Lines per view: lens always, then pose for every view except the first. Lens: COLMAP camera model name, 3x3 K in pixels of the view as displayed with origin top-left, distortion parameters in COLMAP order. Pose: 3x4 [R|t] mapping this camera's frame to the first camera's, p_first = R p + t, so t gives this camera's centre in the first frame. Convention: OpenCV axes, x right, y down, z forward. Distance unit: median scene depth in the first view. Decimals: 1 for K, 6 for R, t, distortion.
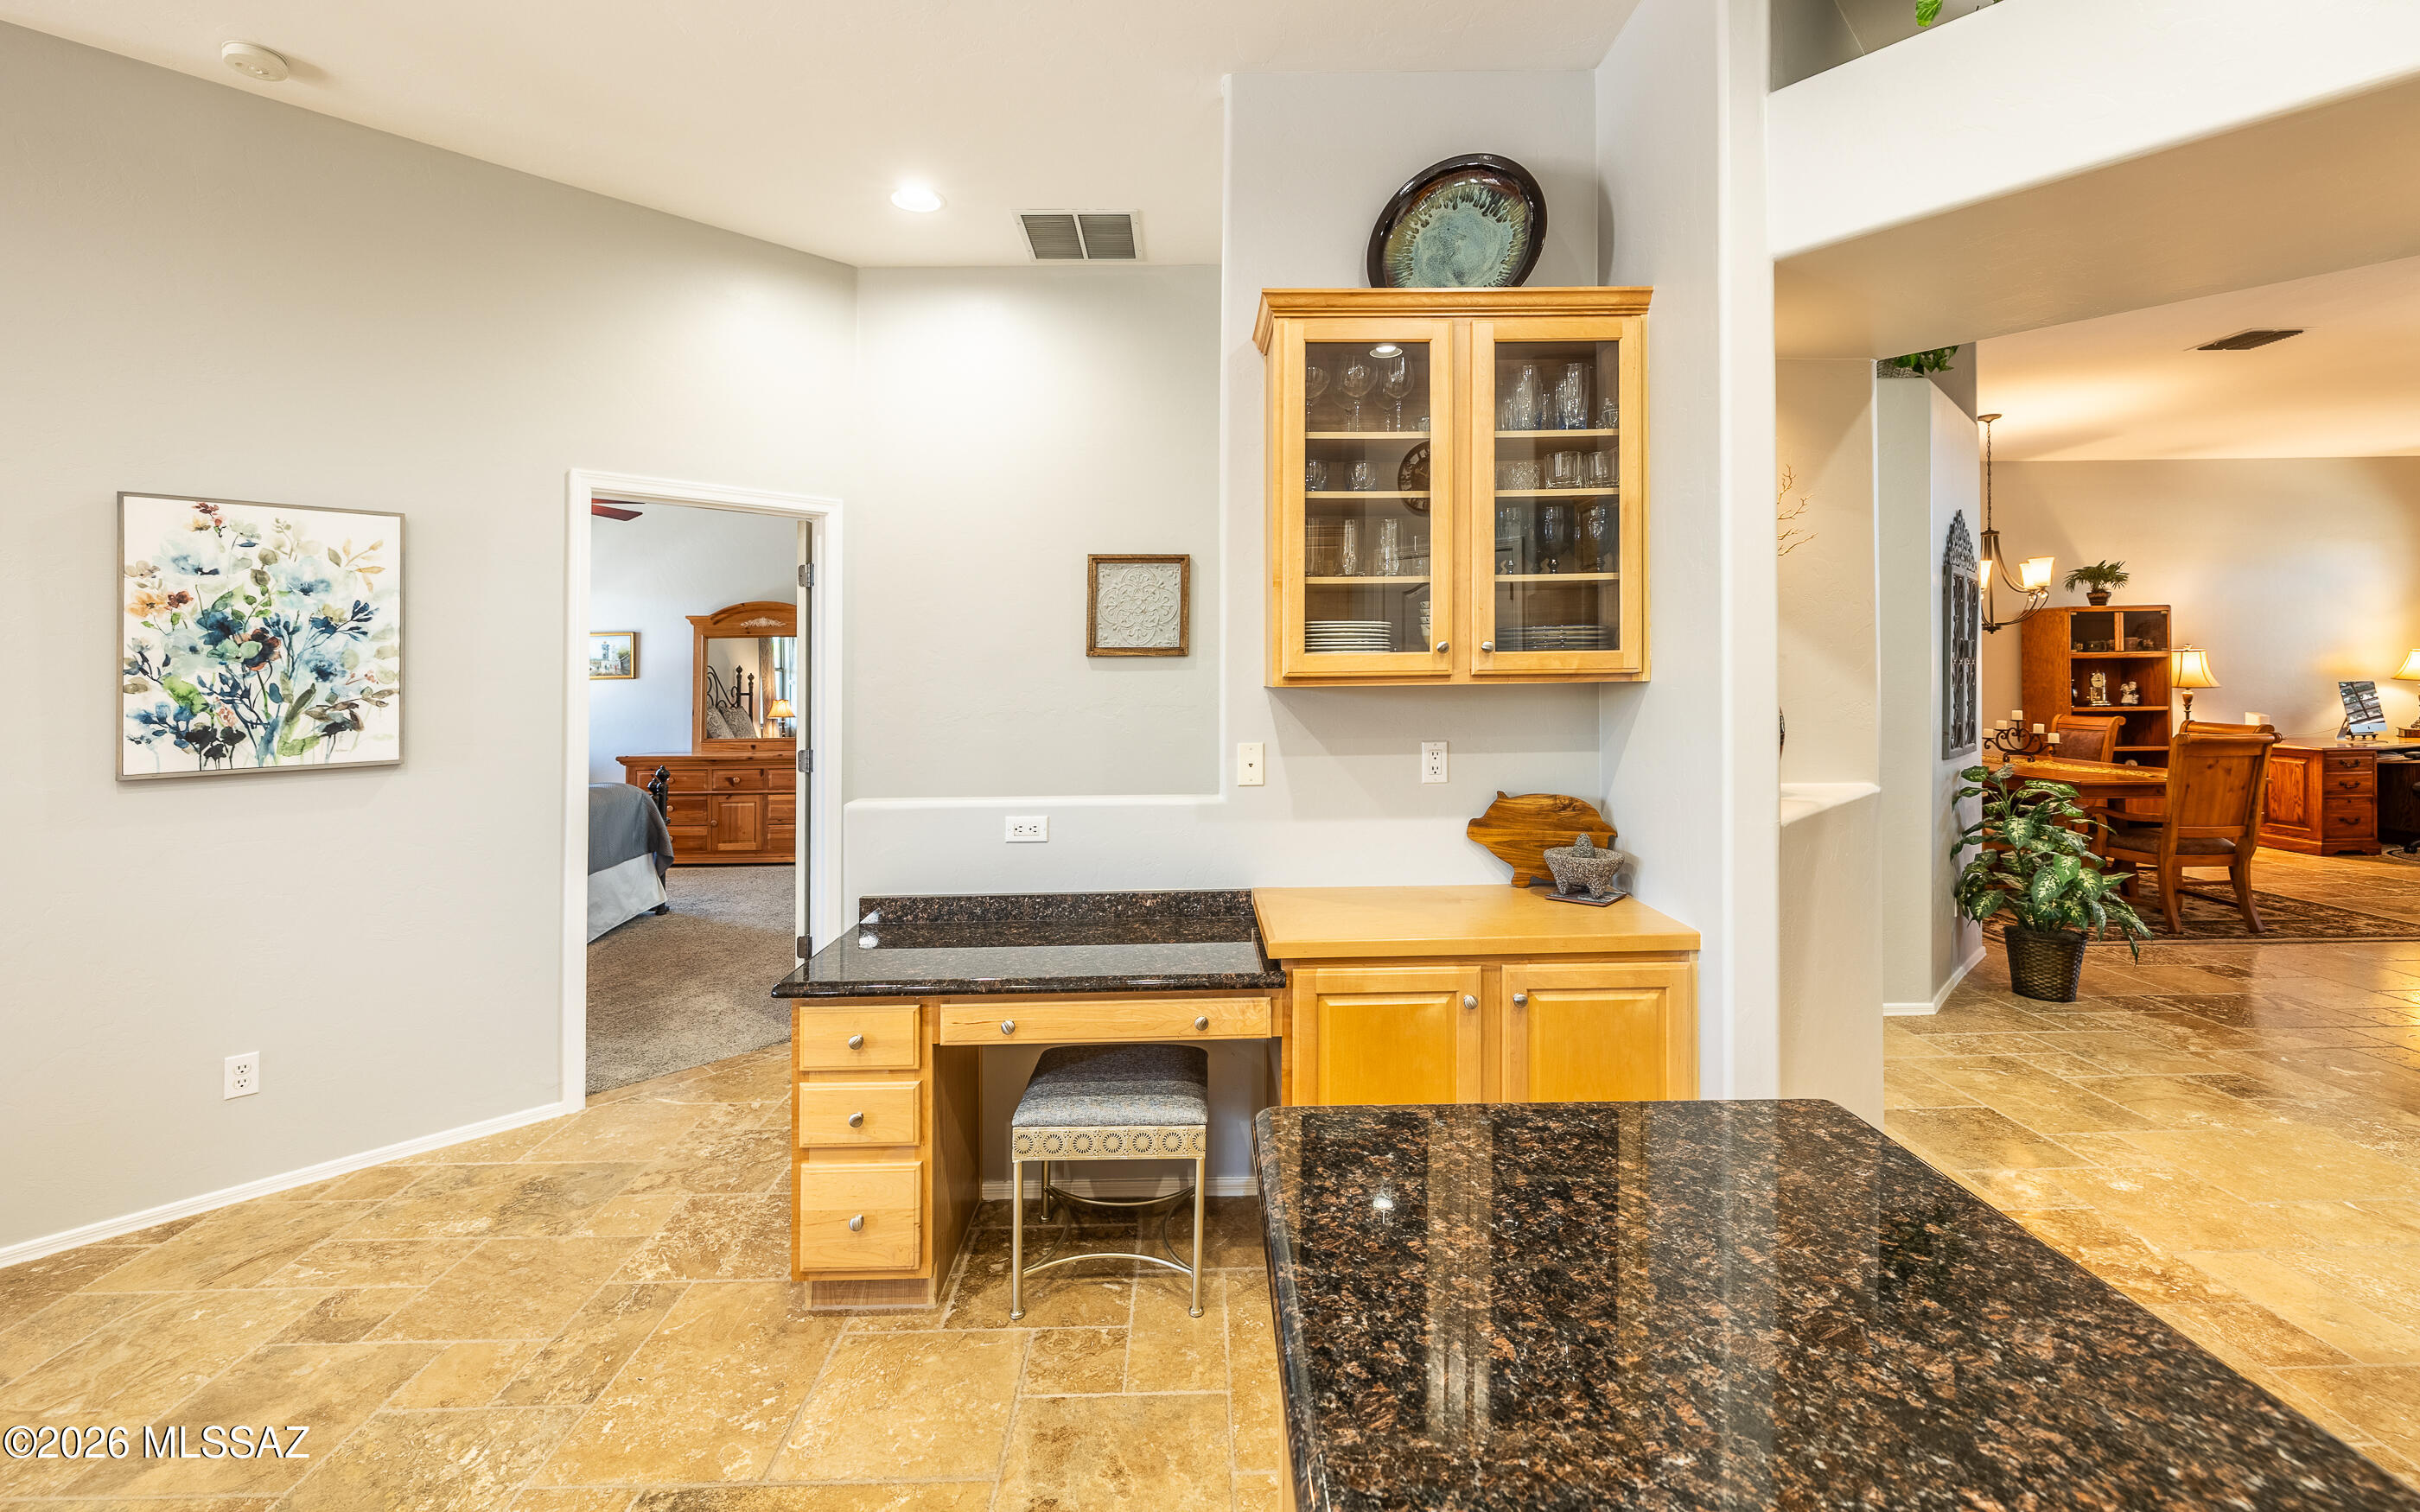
lens RADIAL K [[1019.5, 0, 1199.0], [0, 1019.5, 664.9], [0, 0, 1]] dist [-0.004743, -0.000313]
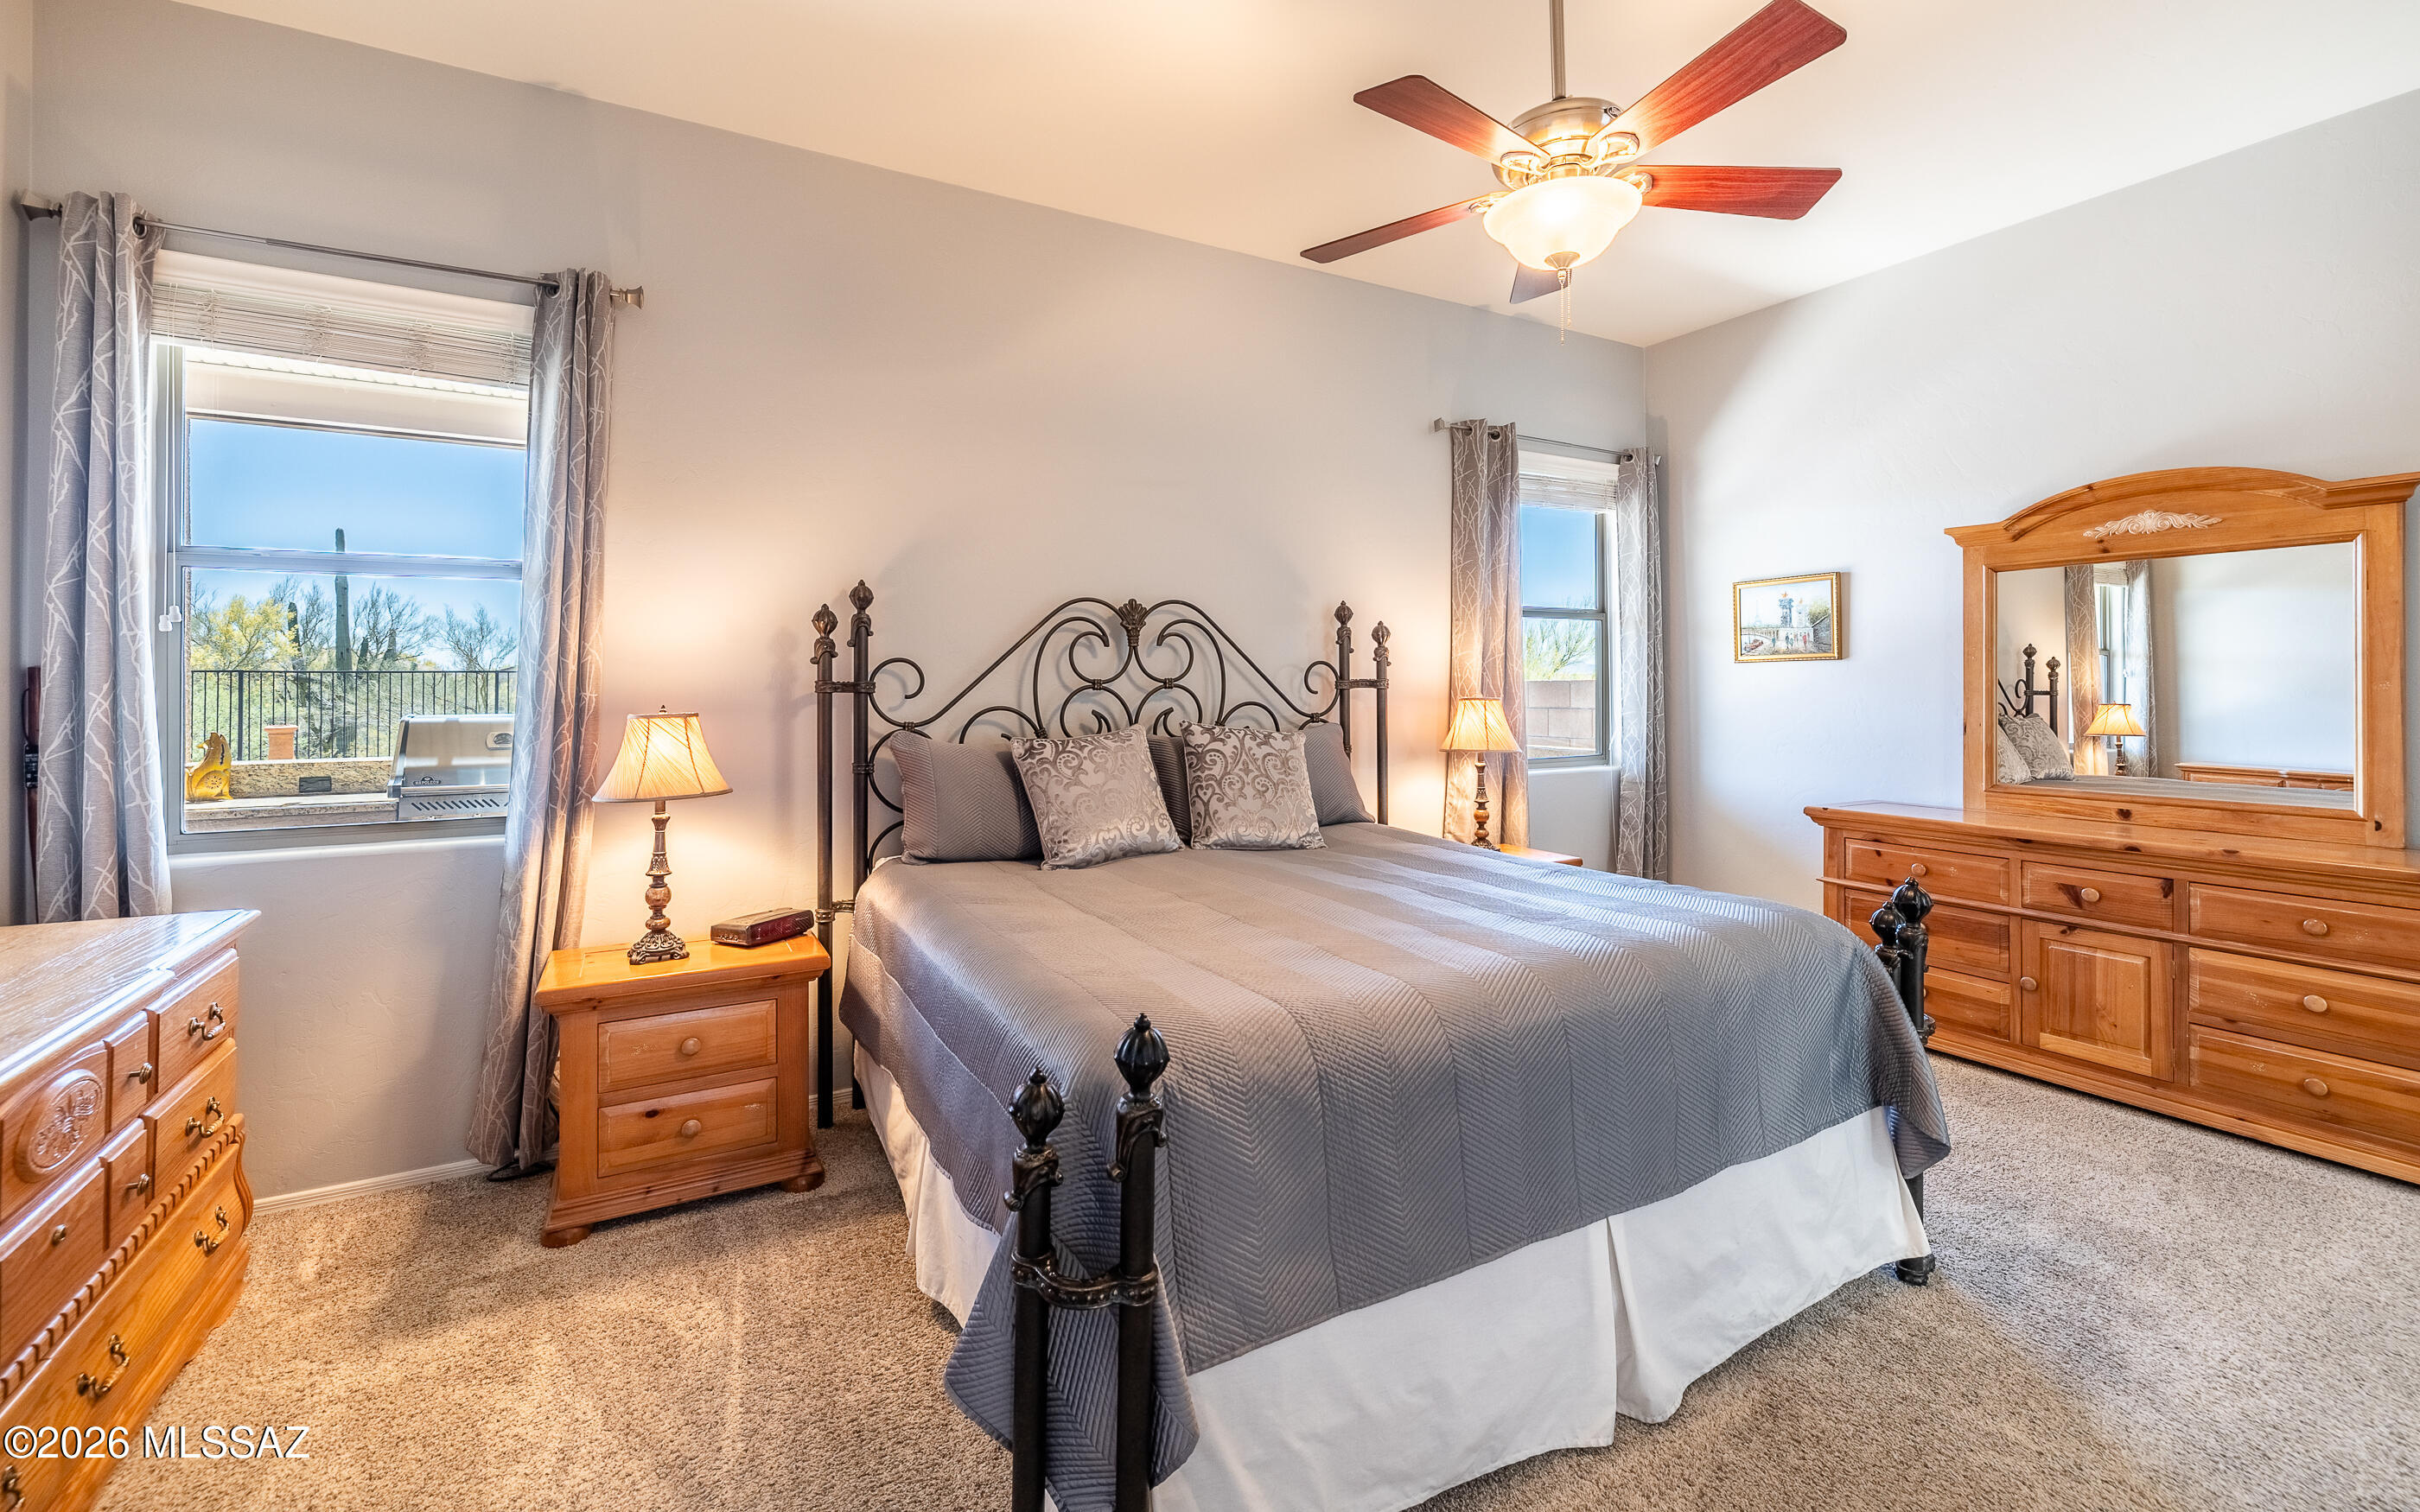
lens RADIAL K [[1019.5, 0, 1202.3], [0, 1019.5, 658.8], [0, 0, 1]] dist [-0.004743, -0.000313]
pose [[0.476625, -0.013813, -0.878998, -0.326443], [0.009265, 0.999900, -0.010689, 0.021515], [0.879058, -0.003049, 0.476705, 0.603083]]
